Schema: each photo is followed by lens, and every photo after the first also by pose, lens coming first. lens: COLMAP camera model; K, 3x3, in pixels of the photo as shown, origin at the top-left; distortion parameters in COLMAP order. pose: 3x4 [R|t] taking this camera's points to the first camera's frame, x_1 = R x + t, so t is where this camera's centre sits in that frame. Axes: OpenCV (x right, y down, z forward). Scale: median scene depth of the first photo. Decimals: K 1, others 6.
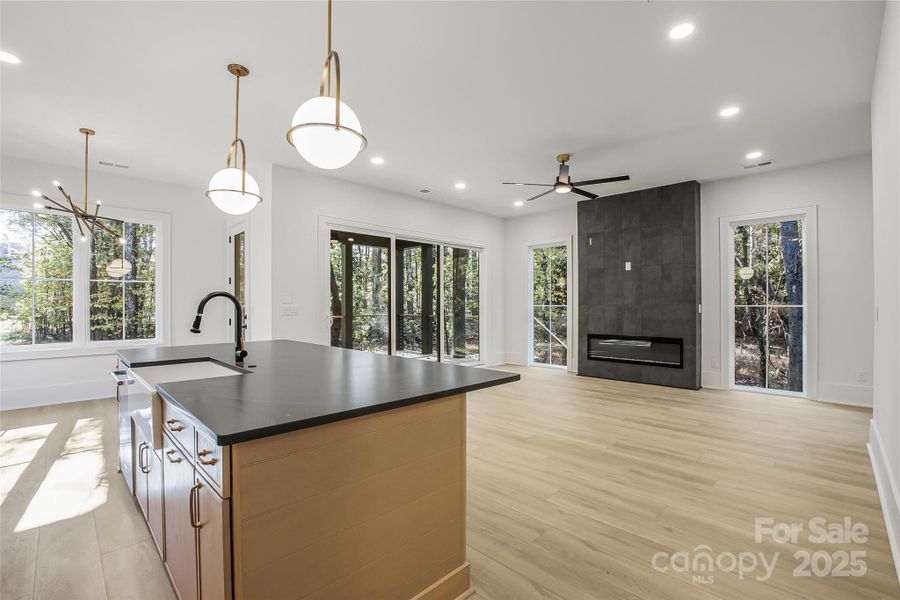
lens RADIAL K [[393.9, 0, 450.3], [0, 393.9, 302.4], [0, 0, 1]] dist [-0.027898, 0.000594]
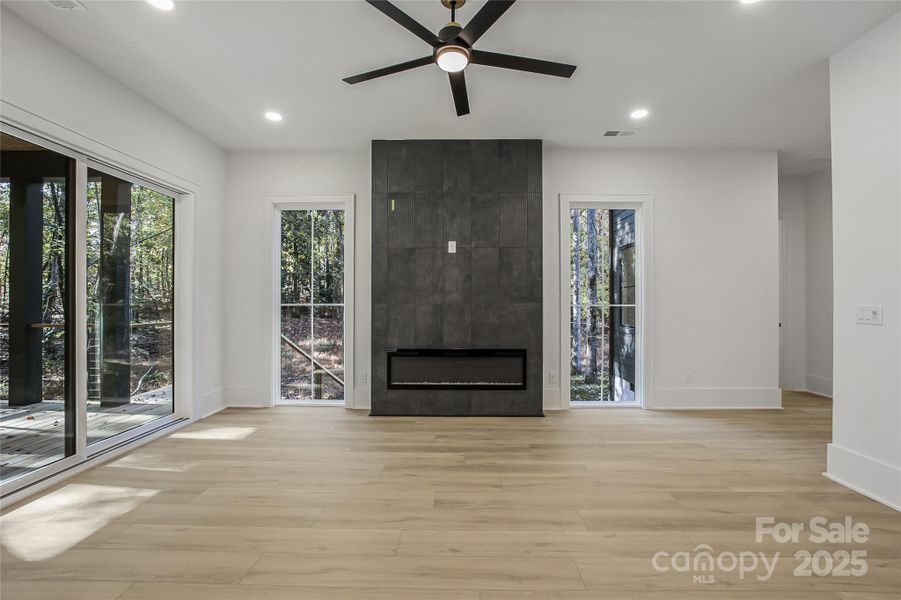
lens RADIAL K [[394.3, 0, 455.9], [0, 394.3, 293.9], [0, 0, 1]] dist [-0.027898, 0.000594]
pose [[0.713634, 0.008035, 0.700472, -0.022018], [-0.006360, 0.999967, -0.004991, -0.007292], [-0.700490, -0.000893, 0.713662, 0.513608]]
